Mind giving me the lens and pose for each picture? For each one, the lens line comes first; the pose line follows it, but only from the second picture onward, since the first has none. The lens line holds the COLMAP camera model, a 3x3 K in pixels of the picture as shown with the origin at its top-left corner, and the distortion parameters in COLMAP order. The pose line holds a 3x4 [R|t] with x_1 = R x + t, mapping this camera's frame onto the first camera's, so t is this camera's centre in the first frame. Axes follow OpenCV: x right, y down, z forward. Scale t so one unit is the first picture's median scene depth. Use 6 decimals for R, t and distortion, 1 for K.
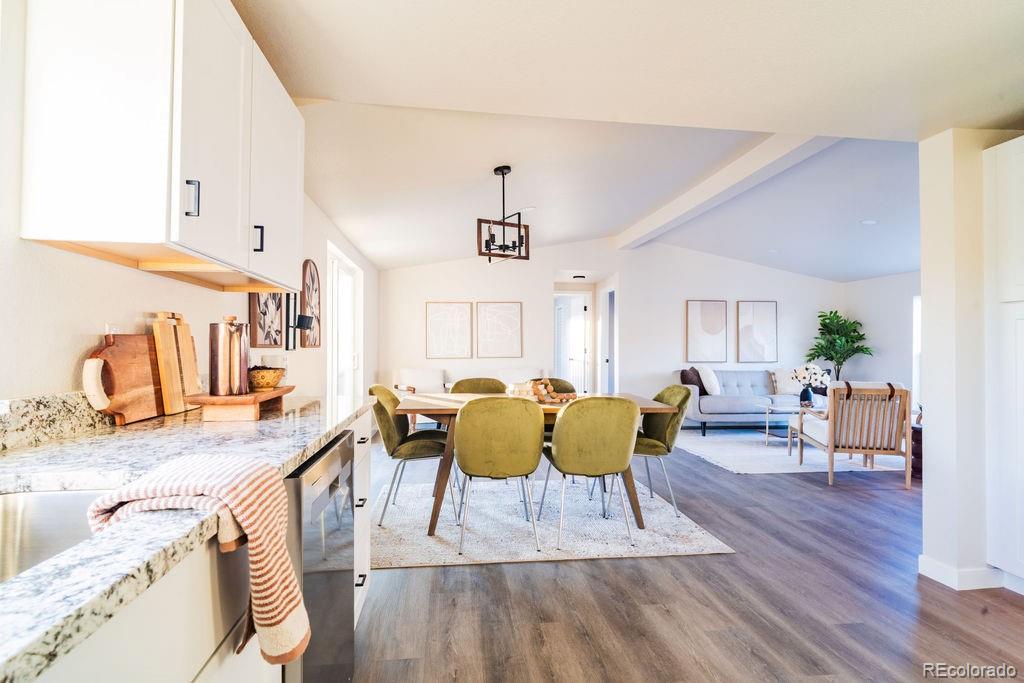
lens RADIAL K [[520.0, 0, 512.8], [0, 520.0, 340.5], [0, 0, 1]] dist [-0.001498, -0.000199]
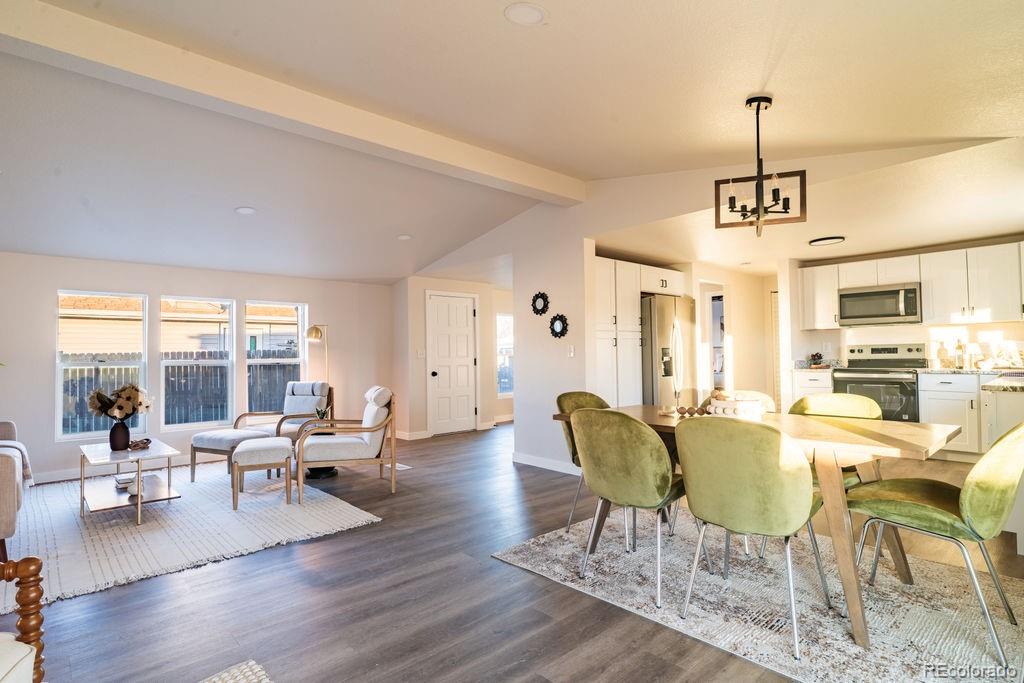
lens RADIAL K [[534.3, 0, 496.2], [0, 534.3, 340.6], [0, 0, 1]] dist [-0.004821, -0.001259]
pose [[-0.564608, 0.022118, 0.825063, -0.215852], [0.000687, 0.999653, -0.026329, 0.009788], [-0.825359, -0.014299, -0.564428, 0.889859]]
